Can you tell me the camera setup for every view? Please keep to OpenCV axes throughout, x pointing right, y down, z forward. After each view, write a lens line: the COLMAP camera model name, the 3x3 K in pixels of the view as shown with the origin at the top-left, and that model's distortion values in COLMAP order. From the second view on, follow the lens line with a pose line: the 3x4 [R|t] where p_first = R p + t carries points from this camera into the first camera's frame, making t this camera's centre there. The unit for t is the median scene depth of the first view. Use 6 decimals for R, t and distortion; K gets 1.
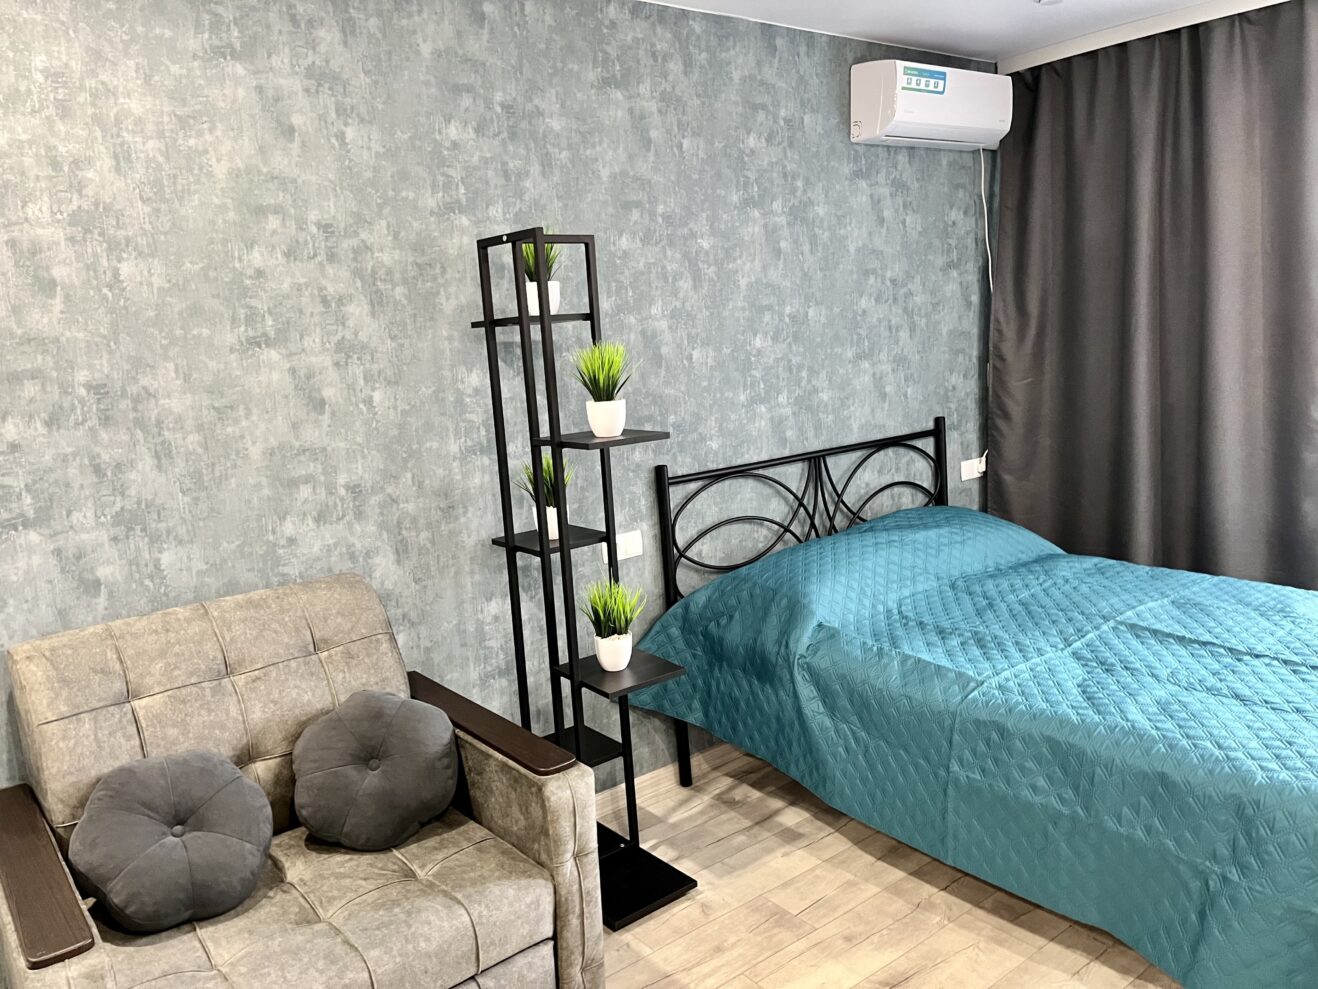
lens RADIAL K [[1007.7, 0, 659.0], [0, 1007.7, 494.5], [0, 0, 1]] dist [0.061337, -0.106683]
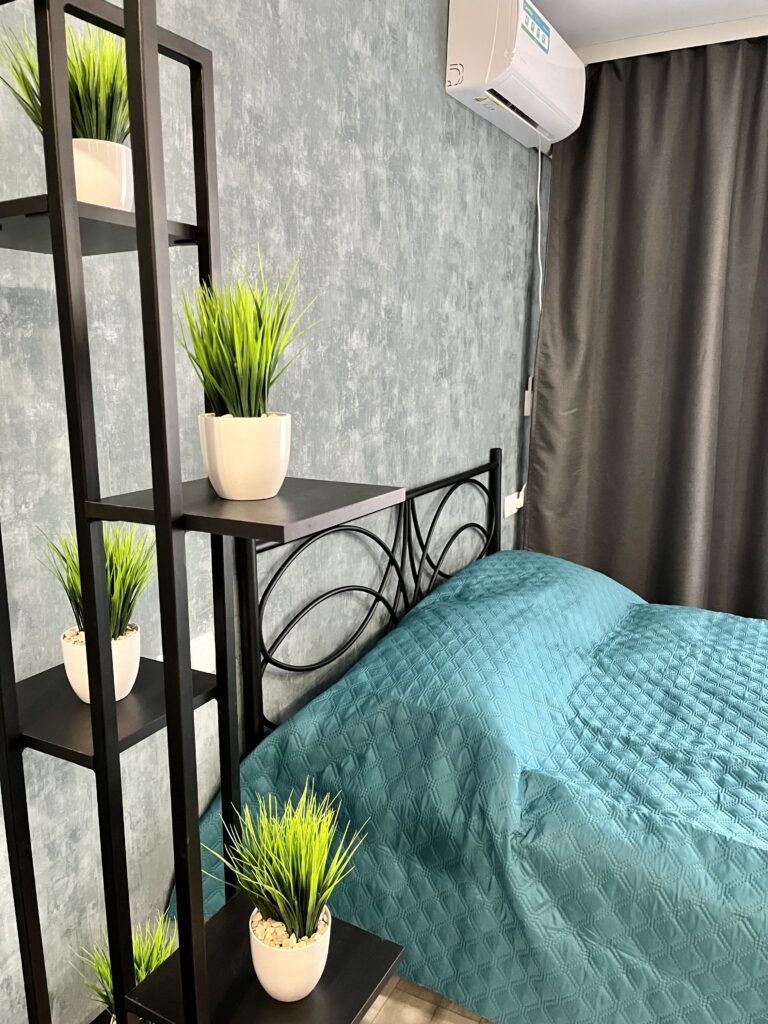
lens RADIAL K [[782.9, 0, 384.0], [0, 782.9, 512.0], [0, 0, 1]] dist [0.061337, -0.106683]
pose [[0.915540, -0.016345, 0.401895, -0.102680], [0.008920, 0.999753, 0.020340, -0.041124], [-0.402129, -0.015038, 0.915460, 0.472708]]
